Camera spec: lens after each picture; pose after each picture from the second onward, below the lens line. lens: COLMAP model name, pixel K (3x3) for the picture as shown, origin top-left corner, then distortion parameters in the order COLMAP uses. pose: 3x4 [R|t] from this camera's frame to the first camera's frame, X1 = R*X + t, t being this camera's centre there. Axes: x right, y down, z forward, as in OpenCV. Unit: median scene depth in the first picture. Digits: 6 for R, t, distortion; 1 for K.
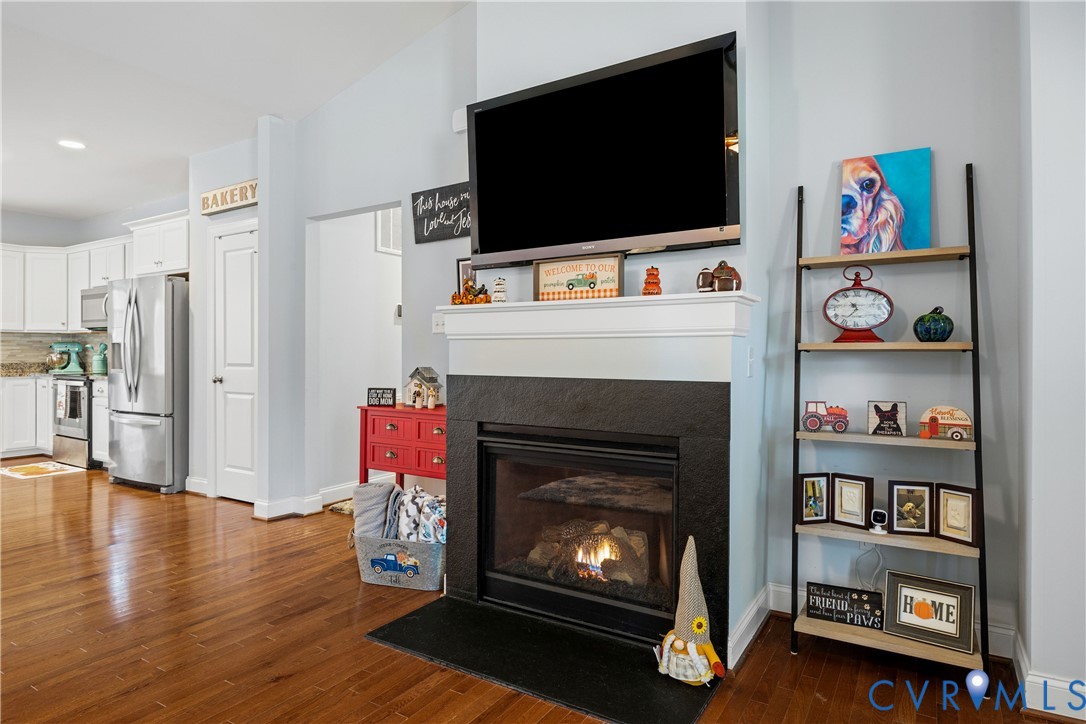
lens RADIAL K [[617.6, 0, 542.3], [0, 617.6, 355.8], [0, 0, 1]] dist [-0.000280, -0.000027]
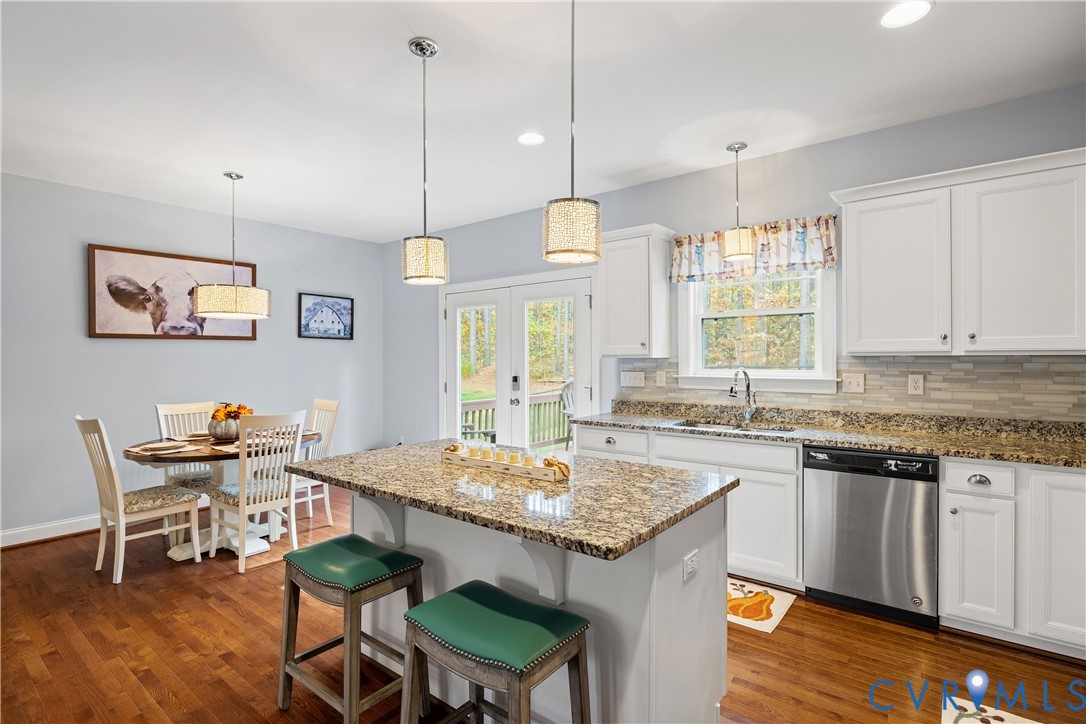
lens RADIAL K [[562.7, 0, 548.5], [0, 562.7, 361.4], [0, 0, 1]] dist [-0.006401, -0.000621]
pose [[-0.134397, 0.000940, -0.990927, -0.499104], [-0.003746, 0.999992, 0.001456, -0.038722], [0.990920, 0.003908, -0.134393, 0.810280]]
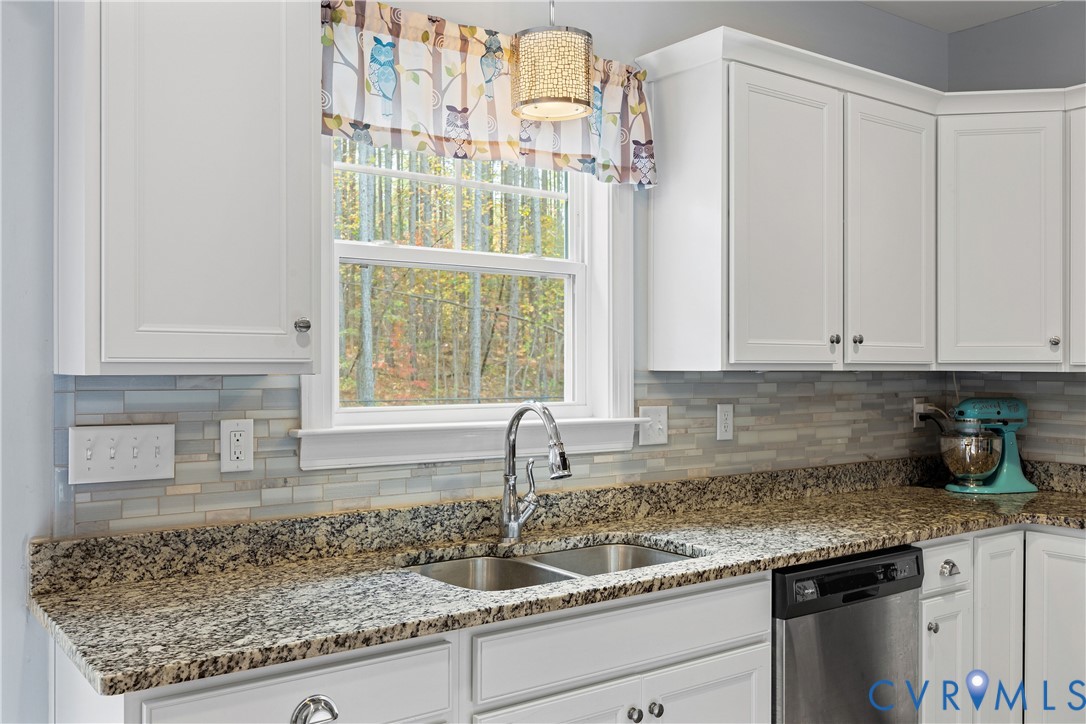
lens RADIAL K [[971.6, 0, 544.1], [0, 971.6, 367.6], [0, 0, 1]] dist [0.000995, 0.000085]
pose [[0.926206, -0.001046, -0.377016, -0.991233], [-0.001380, 0.999980, -0.006164, -0.043206], [0.377015, 0.006230, 0.926186, 0.556625]]
